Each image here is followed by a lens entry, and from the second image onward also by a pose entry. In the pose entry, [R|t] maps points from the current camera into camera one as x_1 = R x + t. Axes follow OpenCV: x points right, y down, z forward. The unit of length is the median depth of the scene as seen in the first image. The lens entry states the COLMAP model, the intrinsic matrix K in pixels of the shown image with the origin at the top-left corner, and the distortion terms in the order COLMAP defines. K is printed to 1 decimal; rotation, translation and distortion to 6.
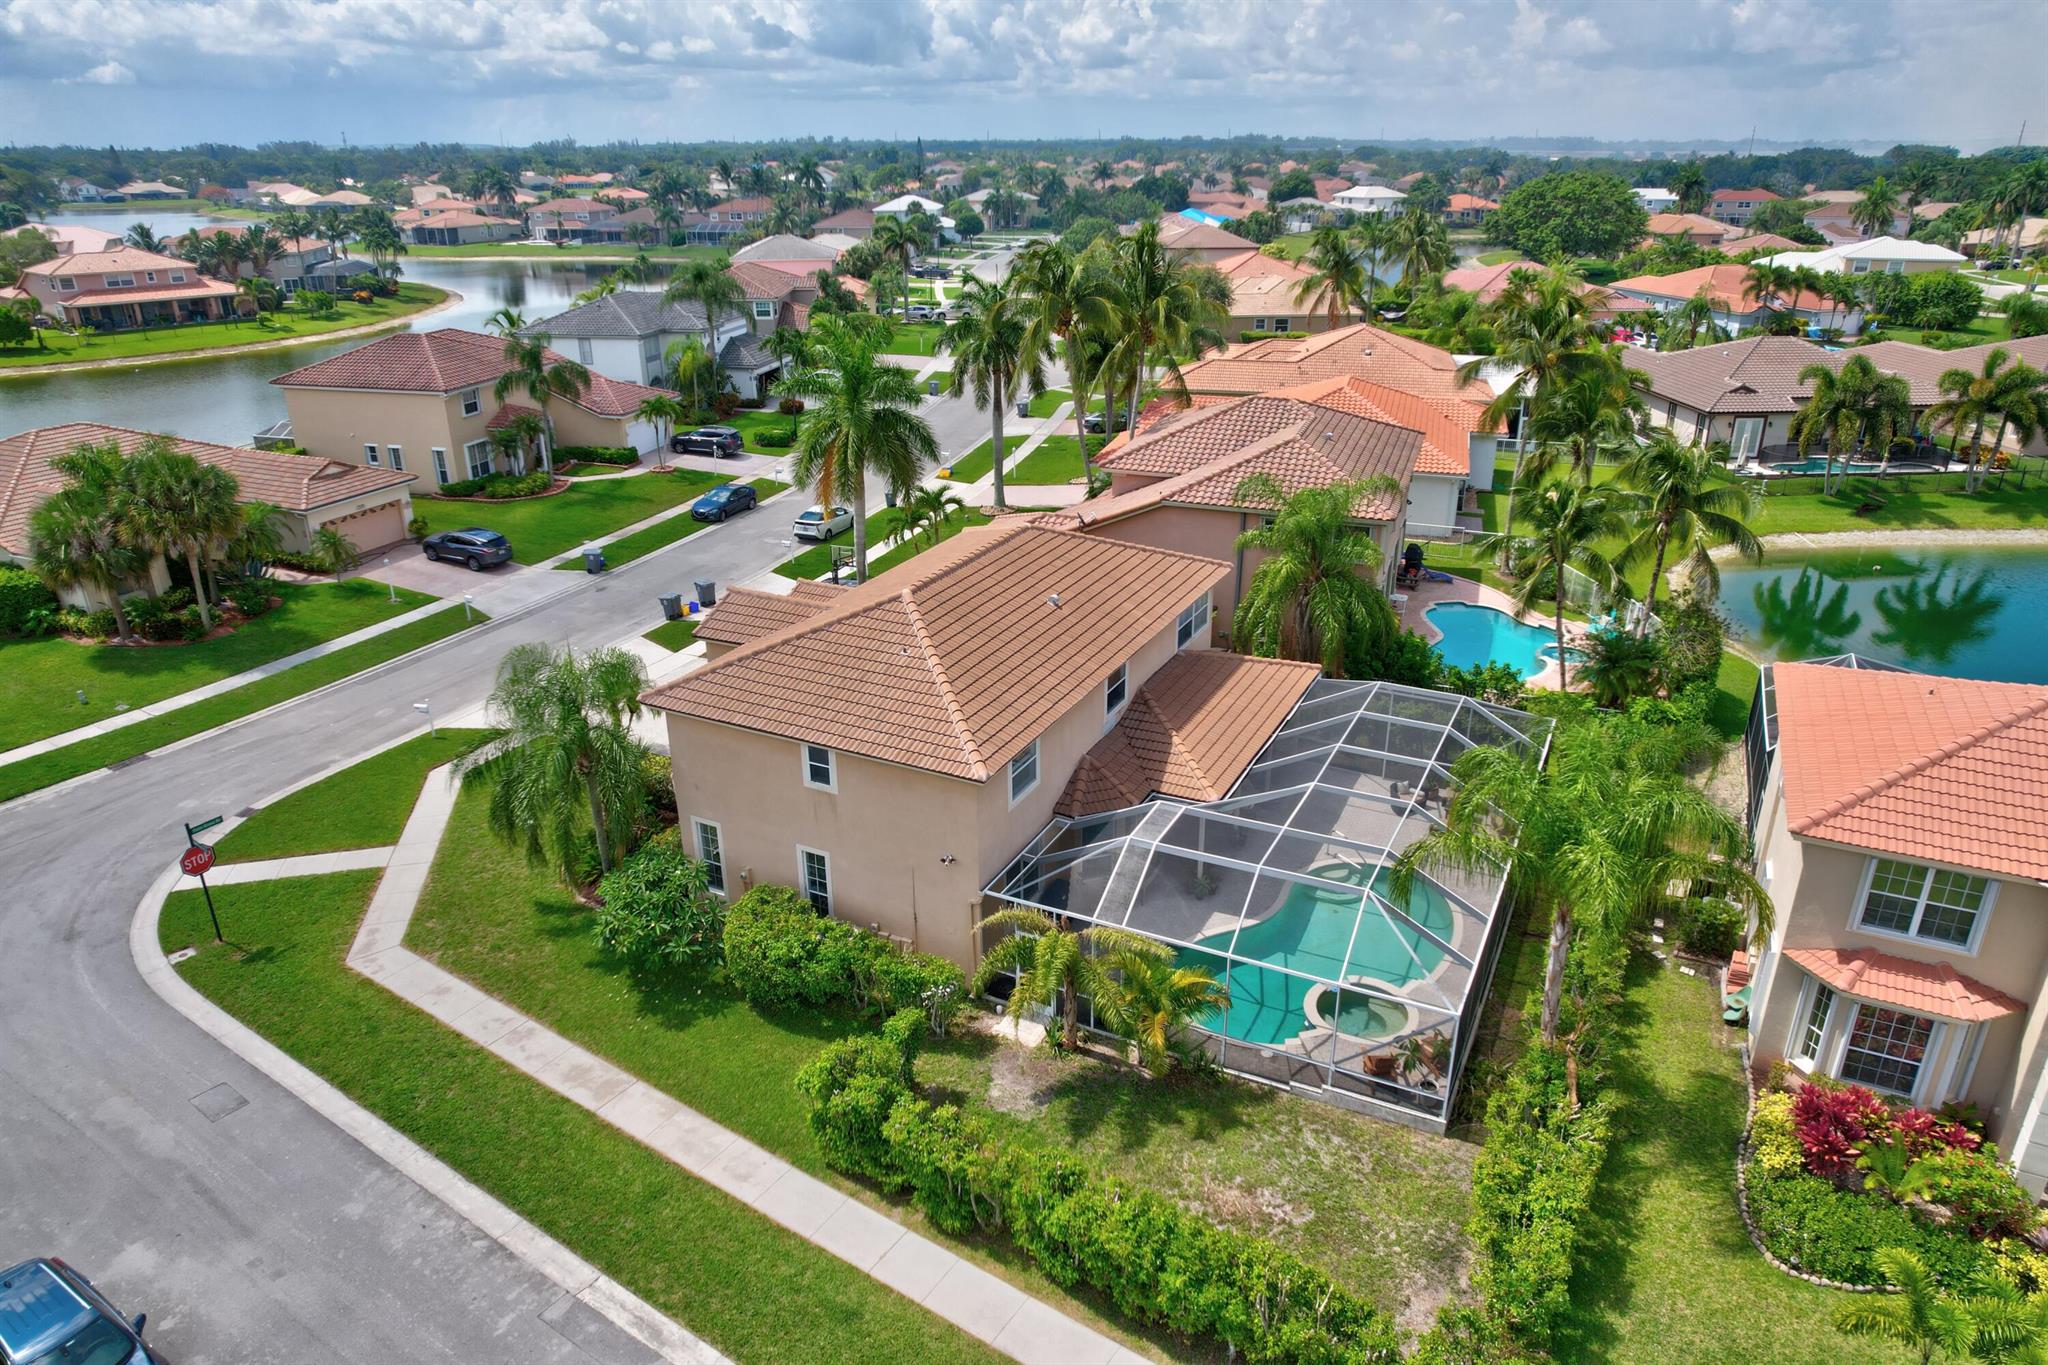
lens RADIAL K [[1310.9, 0, 1035.9], [0, 1310.9, 685.9], [0, 0, 1]] dist [-0.072174, 0.069118]
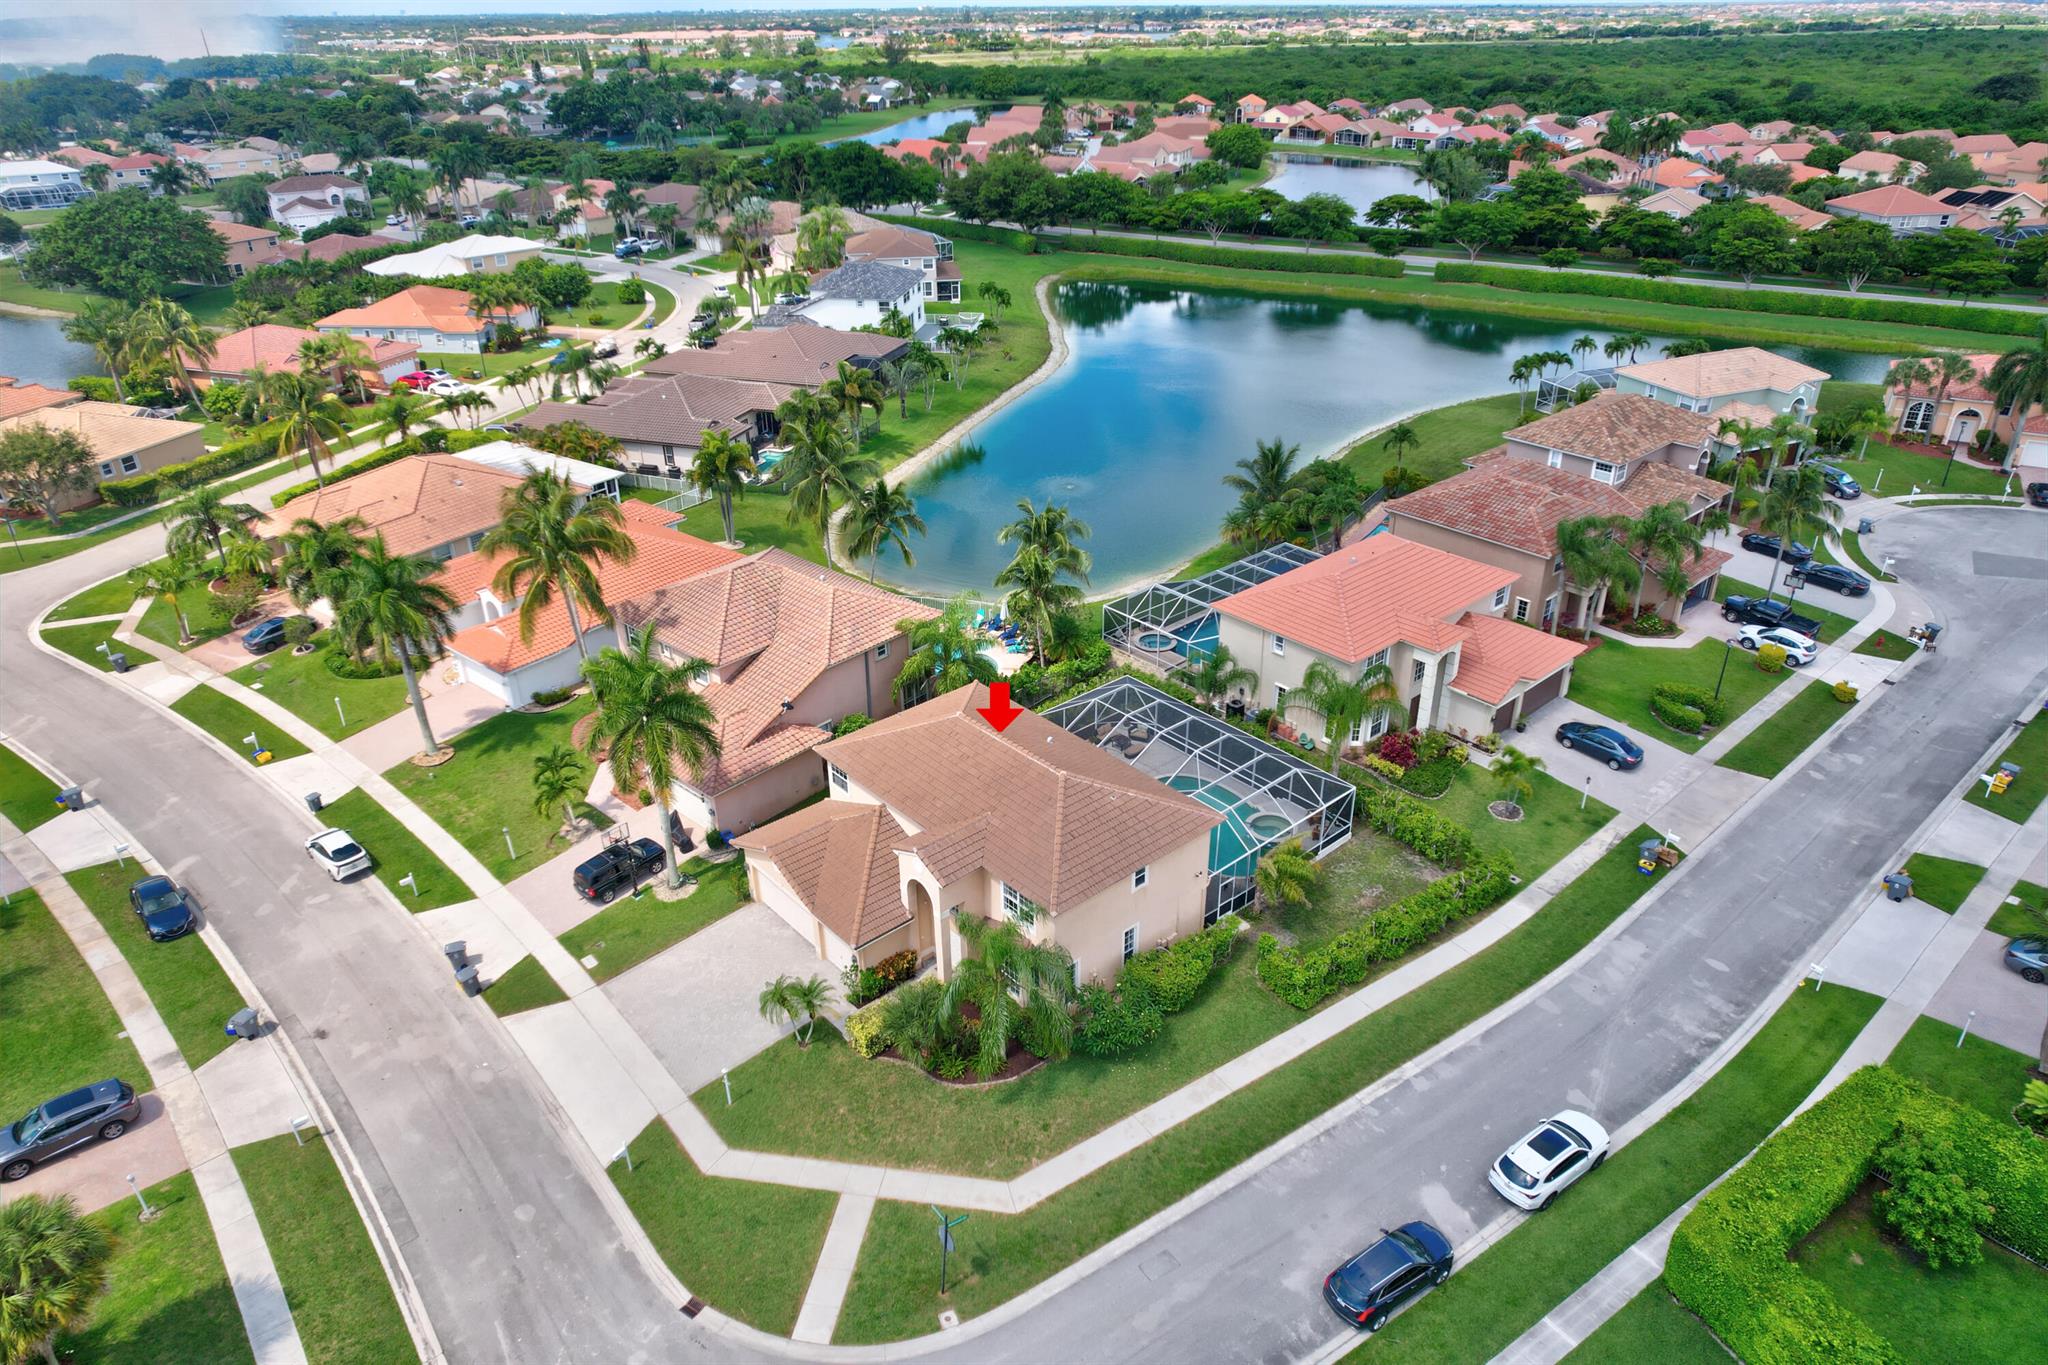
lens RADIAL K [[1310.9, 0, 1035.9], [0, 1310.9, 685.9], [0, 0, 1]] dist [-0.072174, 0.069118]
pose [[0.372279, -0.433038, 0.820906, -0.817833], [0.366998, 0.881080, 0.298347, -0.388108], [-0.852479, 0.190203, 0.486931, 0.128674]]
